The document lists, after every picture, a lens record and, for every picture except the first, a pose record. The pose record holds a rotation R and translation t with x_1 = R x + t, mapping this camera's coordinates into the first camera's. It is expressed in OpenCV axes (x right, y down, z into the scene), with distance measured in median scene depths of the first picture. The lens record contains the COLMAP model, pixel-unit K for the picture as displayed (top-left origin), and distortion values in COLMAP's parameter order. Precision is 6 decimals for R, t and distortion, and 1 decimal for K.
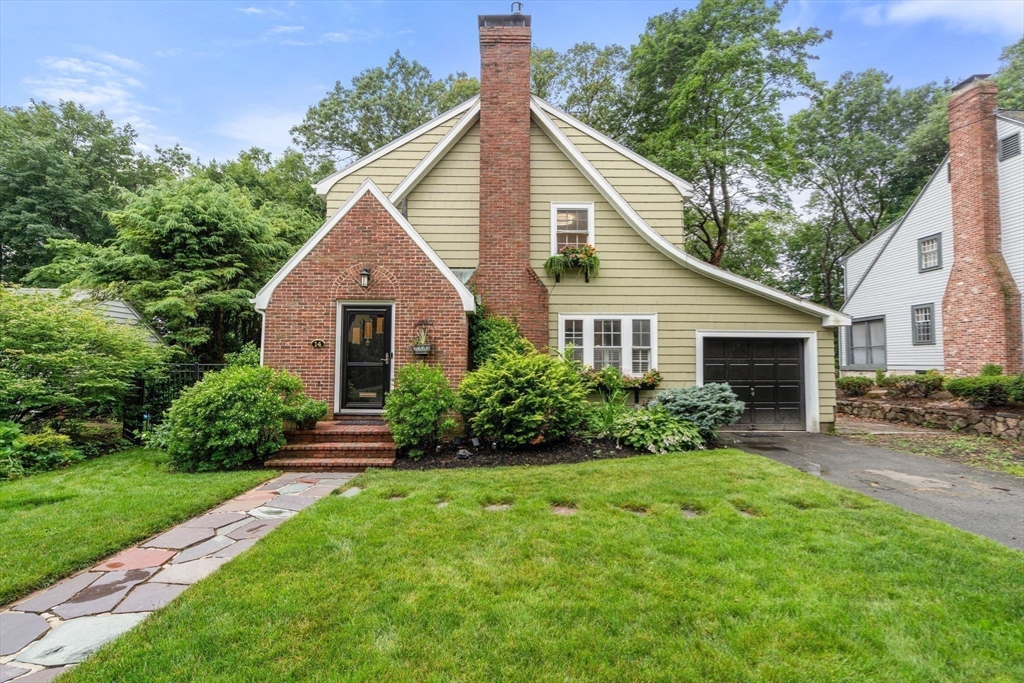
lens RADIAL K [[478.6, 0, 510.3], [0, 478.6, 343.2], [0, 0, 1]] dist [0.002552, -0.000828]
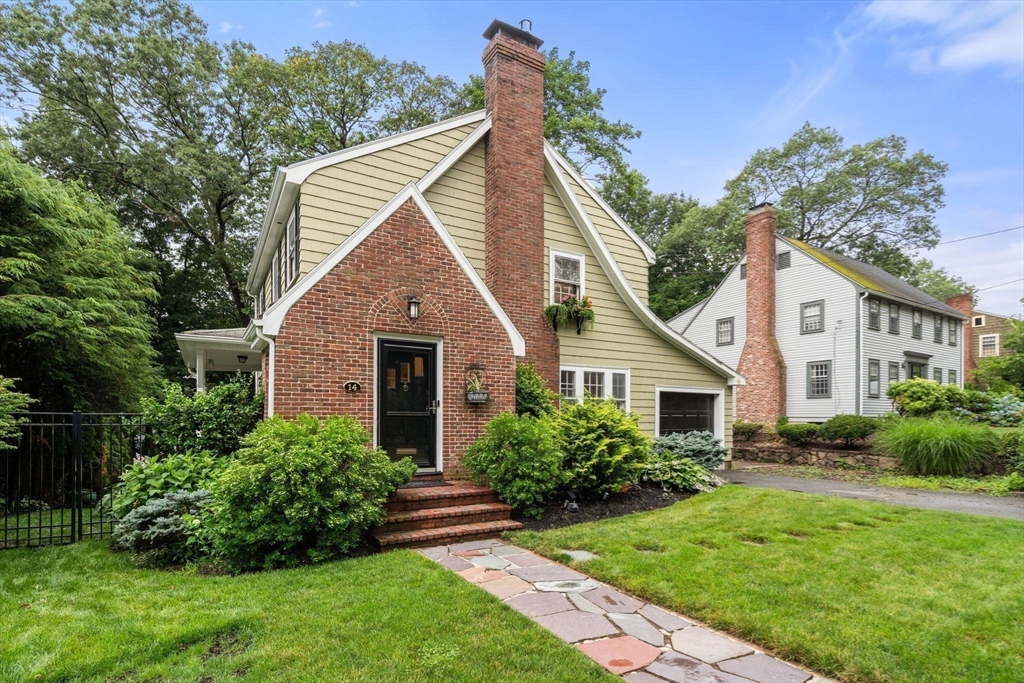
lens RADIAL K [[505.3, 0, 512.2], [0, 505.3, 420.9], [0, 0, 1]] dist [0.004331, -0.000928]
pose [[0.860903, -0.004199, 0.508751, -0.587906], [-0.020638, 0.998855, 0.043168, 0.015340], [-0.508350, -0.047663, 0.859831, 0.168166]]
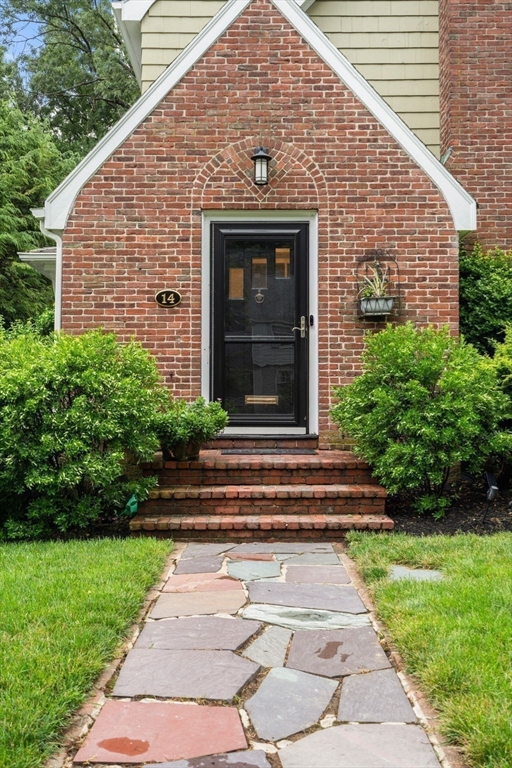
lens RADIAL K [[779.0, 0, 257.3], [0, 779.0, 383.2], [0, 0, 1]] dist [0.014549, 0.000000]
pose [[0.999973, -0.007058, -0.002257, -0.303371], [0.007100, 0.999791, 0.019165, 0.075381], [0.002121, -0.019180, 0.999814, 0.174816]]
